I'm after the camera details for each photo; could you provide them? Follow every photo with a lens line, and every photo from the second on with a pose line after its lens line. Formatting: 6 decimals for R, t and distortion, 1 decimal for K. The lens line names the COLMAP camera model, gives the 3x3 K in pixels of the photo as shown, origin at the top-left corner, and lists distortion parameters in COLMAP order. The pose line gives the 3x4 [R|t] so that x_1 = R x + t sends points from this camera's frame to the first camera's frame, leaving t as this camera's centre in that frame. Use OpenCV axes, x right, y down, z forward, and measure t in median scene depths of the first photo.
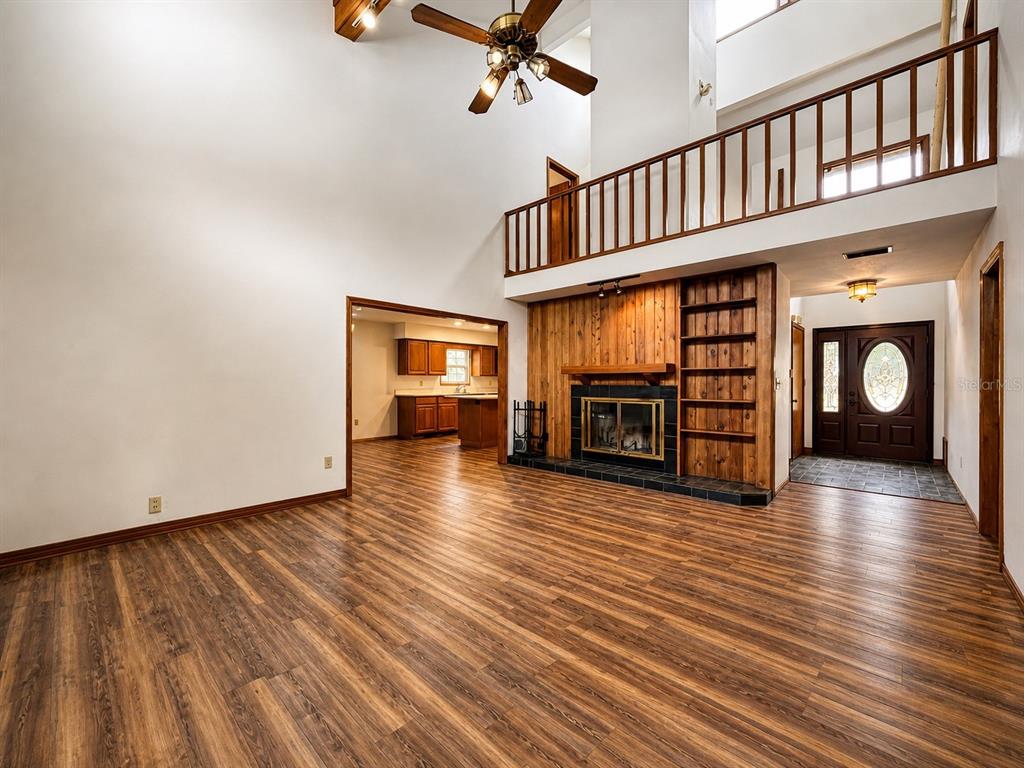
lens RADIAL K [[416.7, 0, 510.9], [0, 416.7, 382.8], [0, 0, 1]] dist [0.012431, 0.000530]
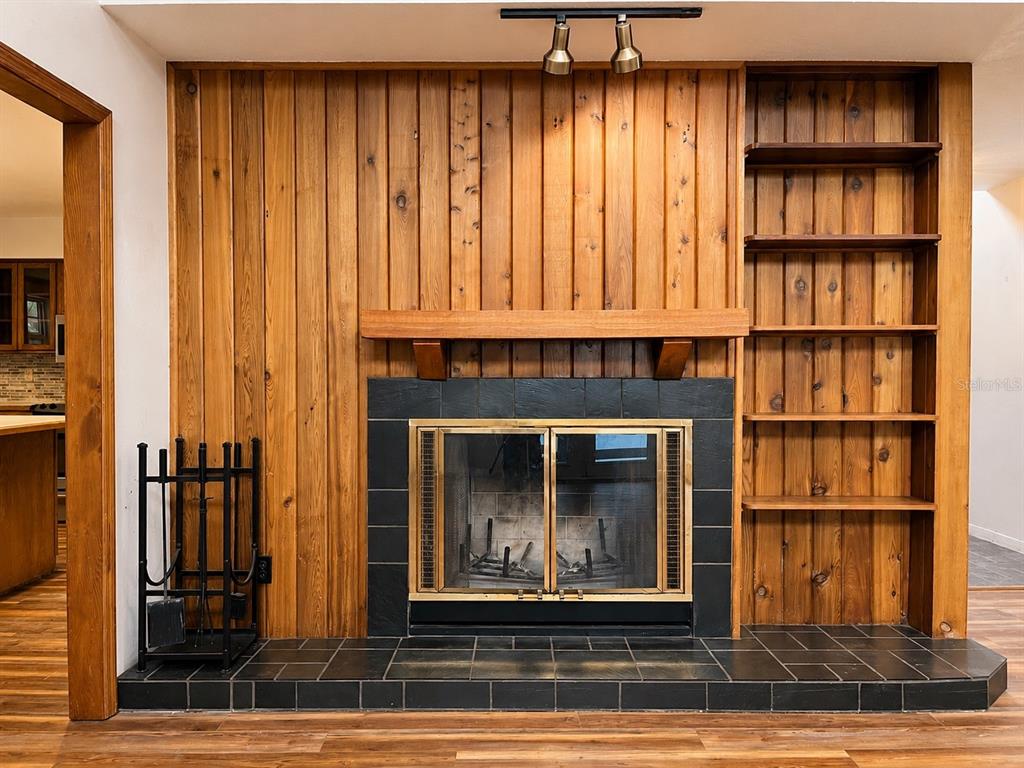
lens RADIAL K [[416.7, 0, 513.5], [0, 416.7, 379.8], [0, 0, 1]] dist [0.012431, 0.000530]
pose [[0.764101, -0.007416, 0.645054, 0.037170], [0.007462, 0.999969, 0.002657, 0.005654], [-0.645053, 0.002783, 0.764133, 0.733383]]
